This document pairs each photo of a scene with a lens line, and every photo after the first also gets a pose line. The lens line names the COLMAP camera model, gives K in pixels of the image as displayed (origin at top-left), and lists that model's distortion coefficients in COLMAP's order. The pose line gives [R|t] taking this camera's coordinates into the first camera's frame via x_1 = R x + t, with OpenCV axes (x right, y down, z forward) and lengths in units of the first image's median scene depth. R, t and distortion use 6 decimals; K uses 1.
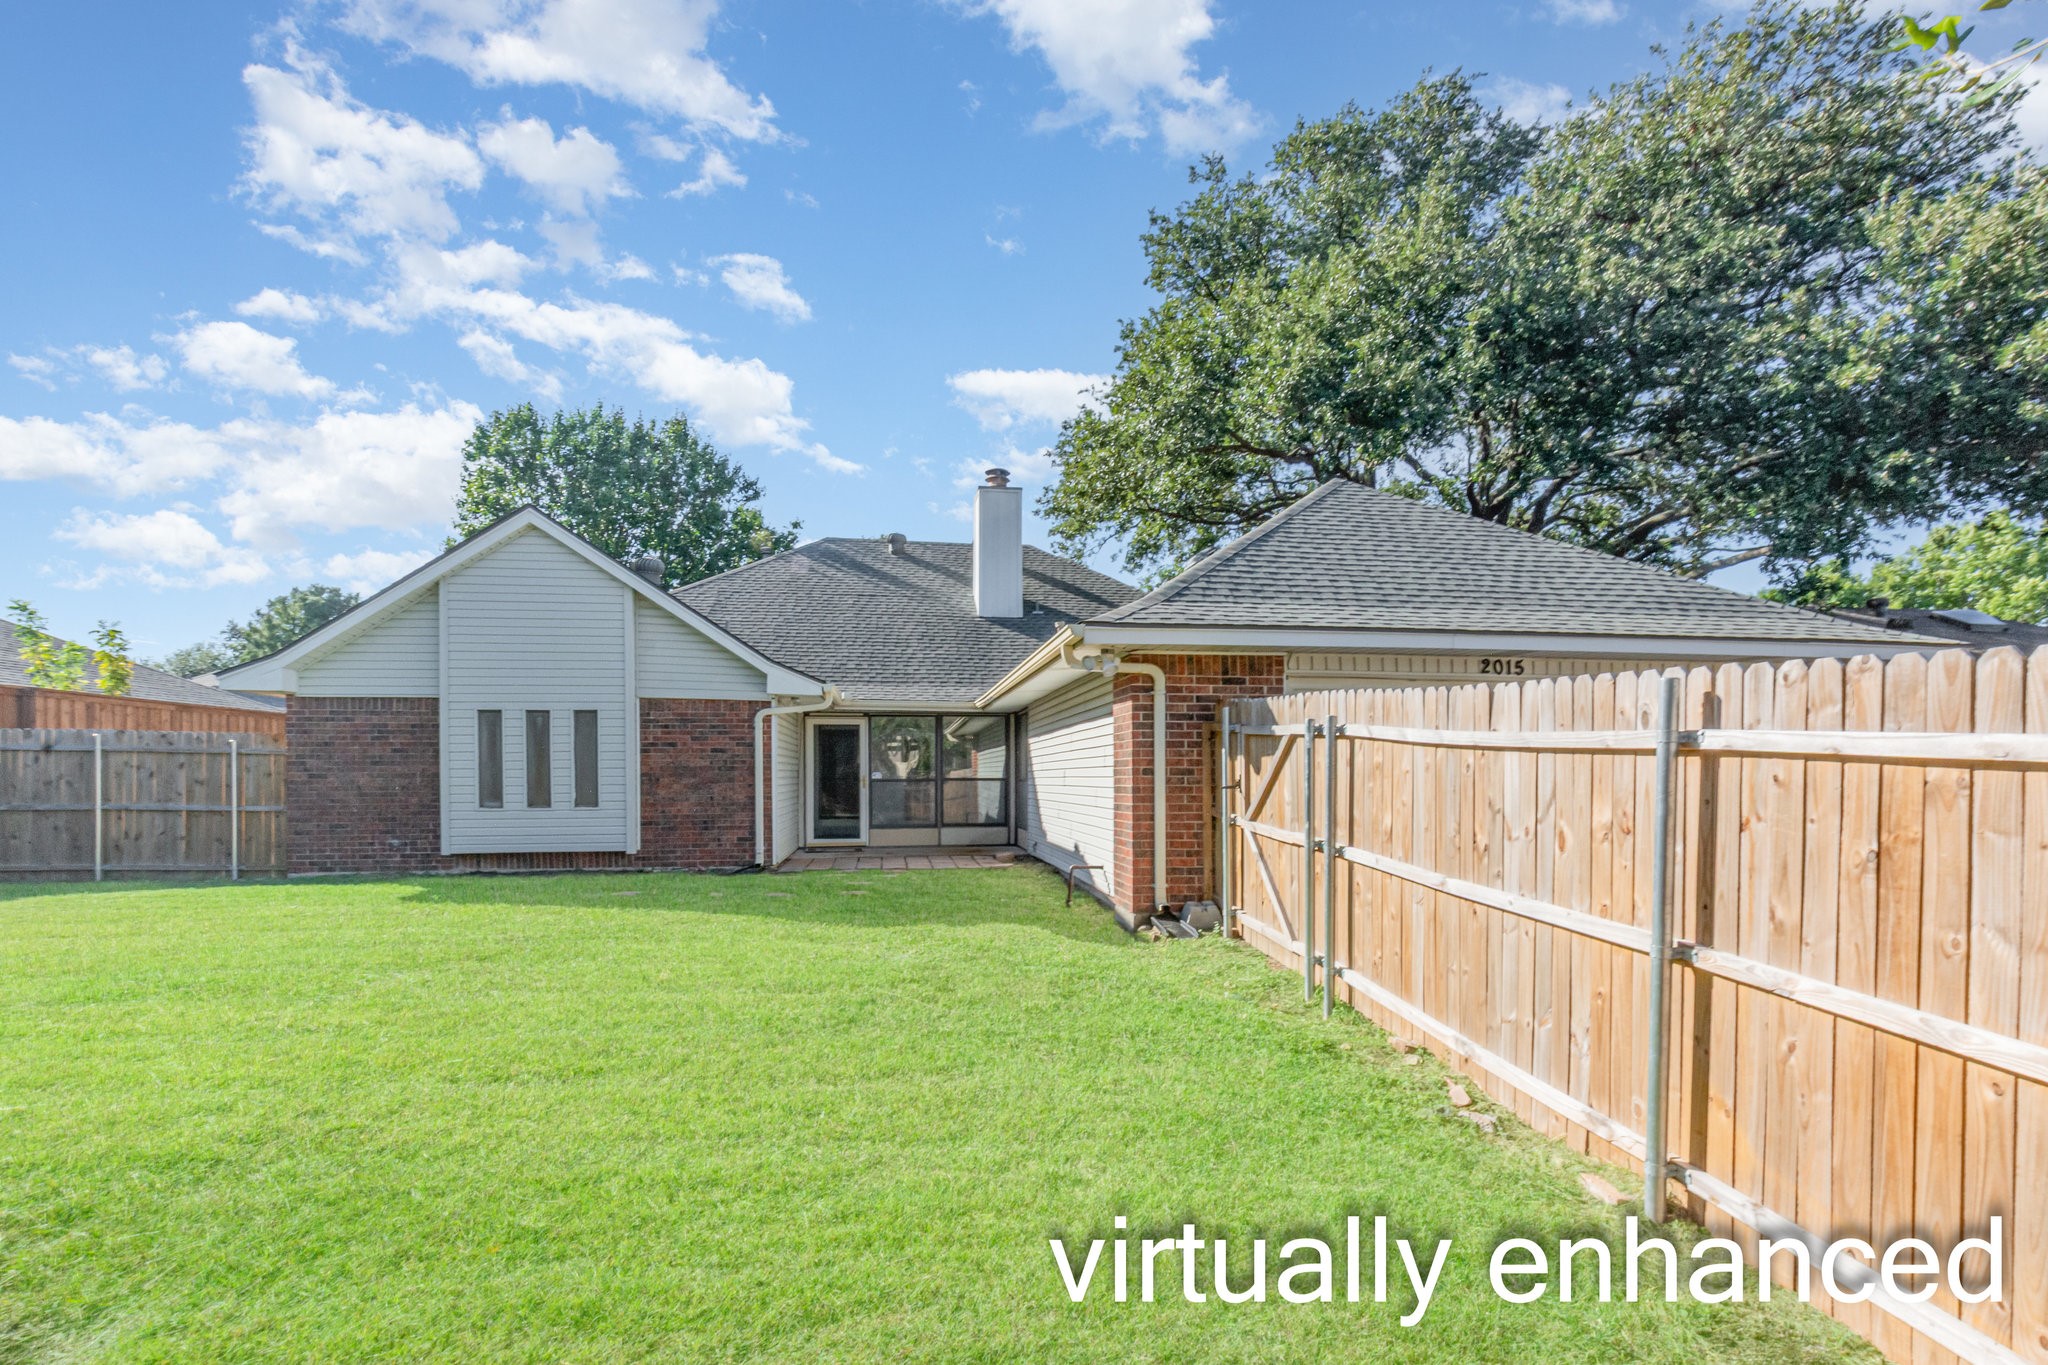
lens RADIAL K [[963.6, 0, 1024.0], [0, 963.6, 682.5], [0, 0, 1]] dist [-0.005877, -0.001056]
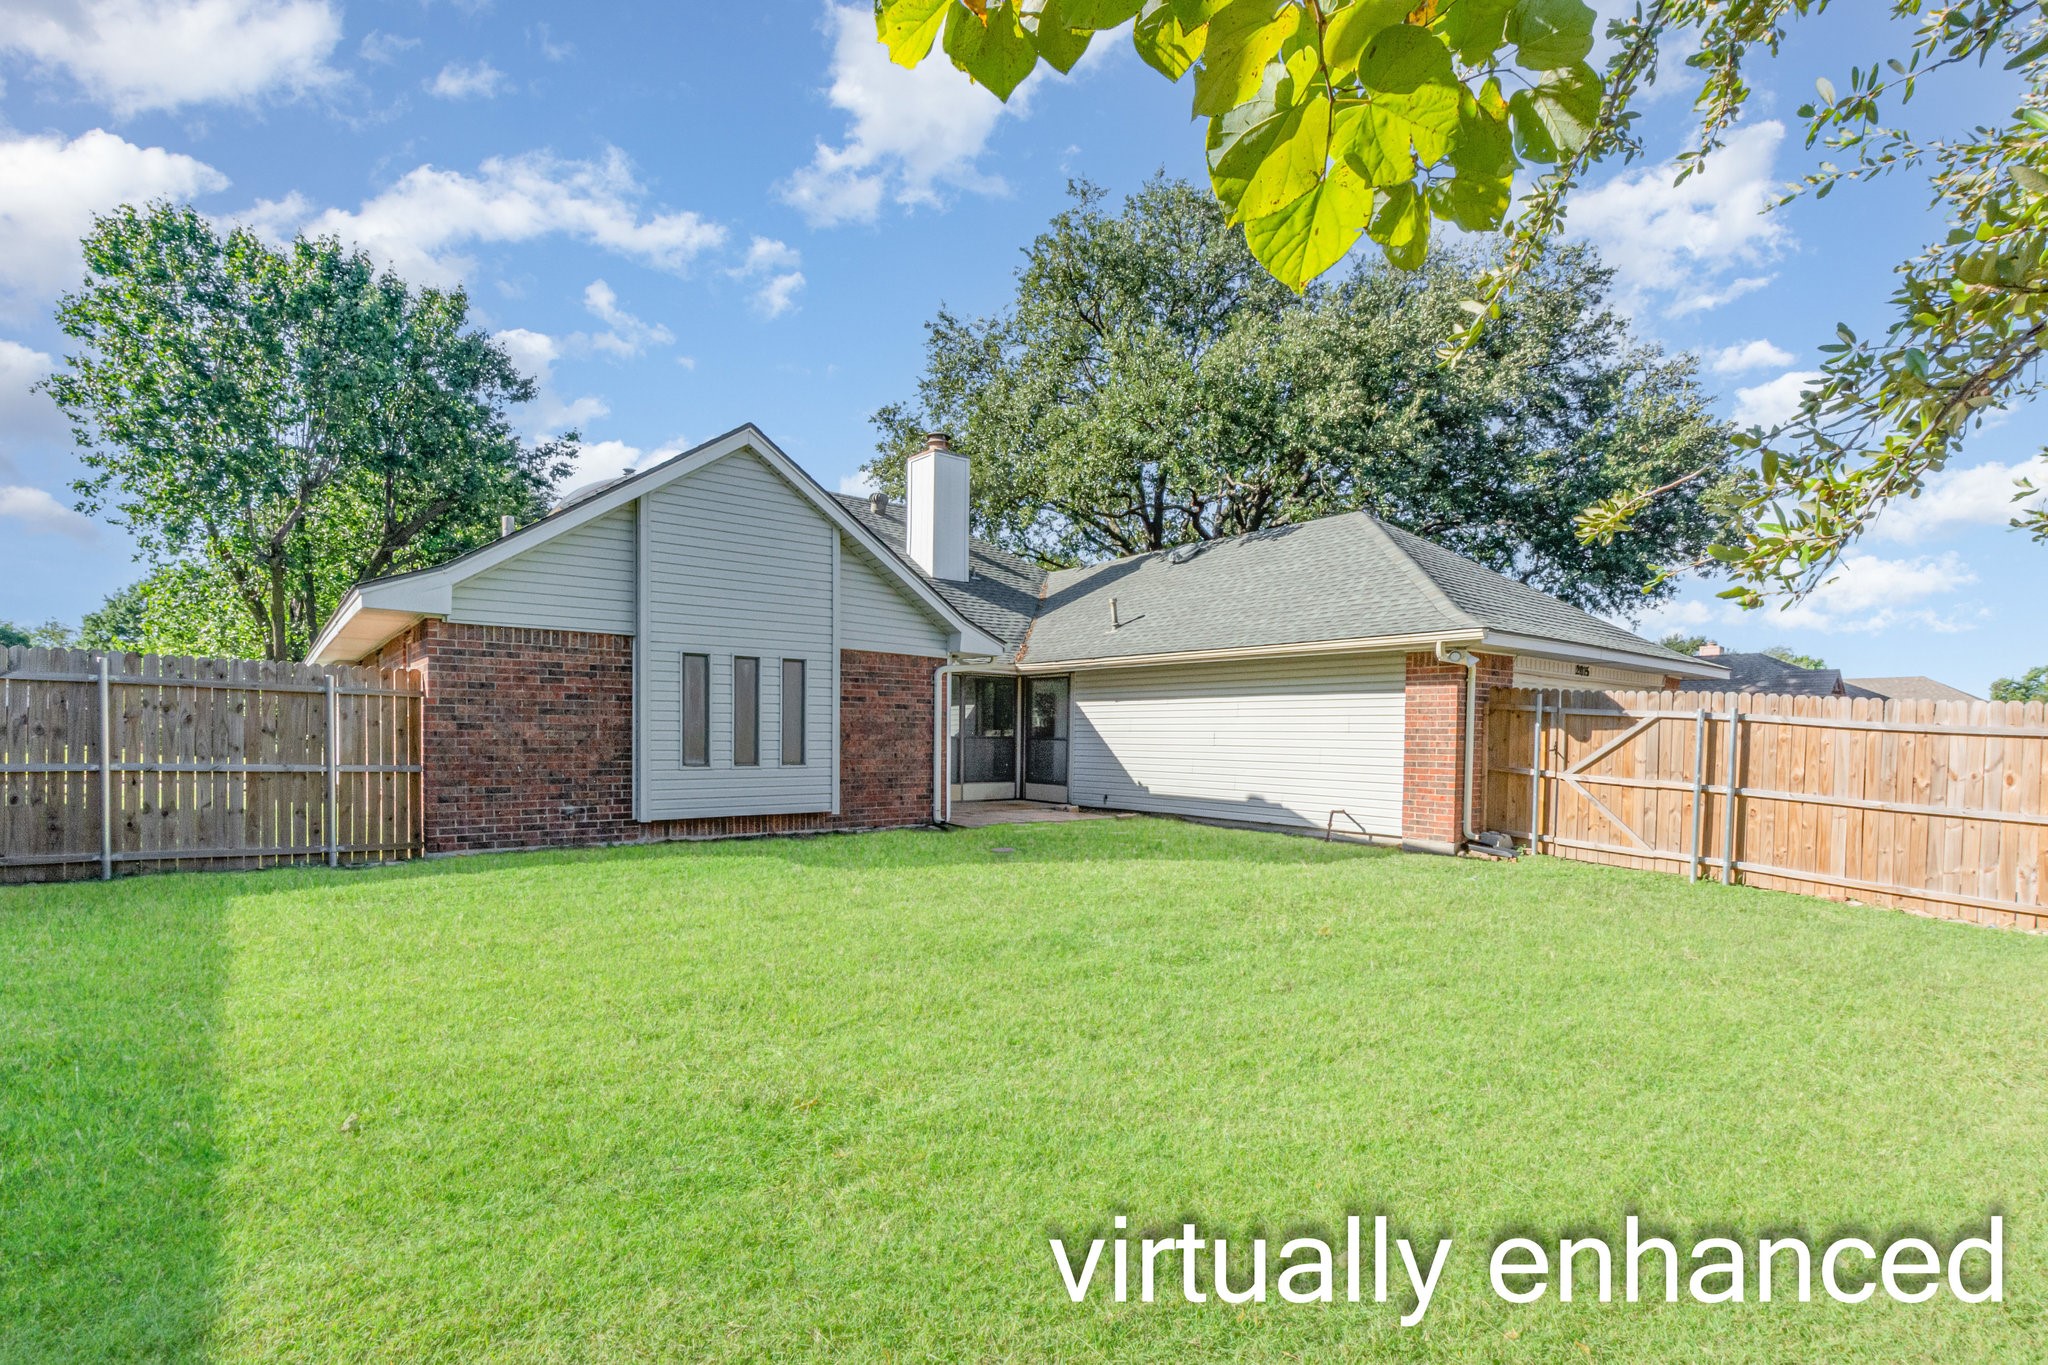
lens RADIAL K [[963.6, 0, 1024.0], [0, 963.6, 682.5], [0, 0, 1]] dist [-0.005877, -0.001056]
pose [[0.859509, 0.041664, 0.509420, -0.742311], [-0.063754, 0.997628, 0.025976, 0.013444], [-0.507129, -0.054804, 0.860126, 0.106769]]
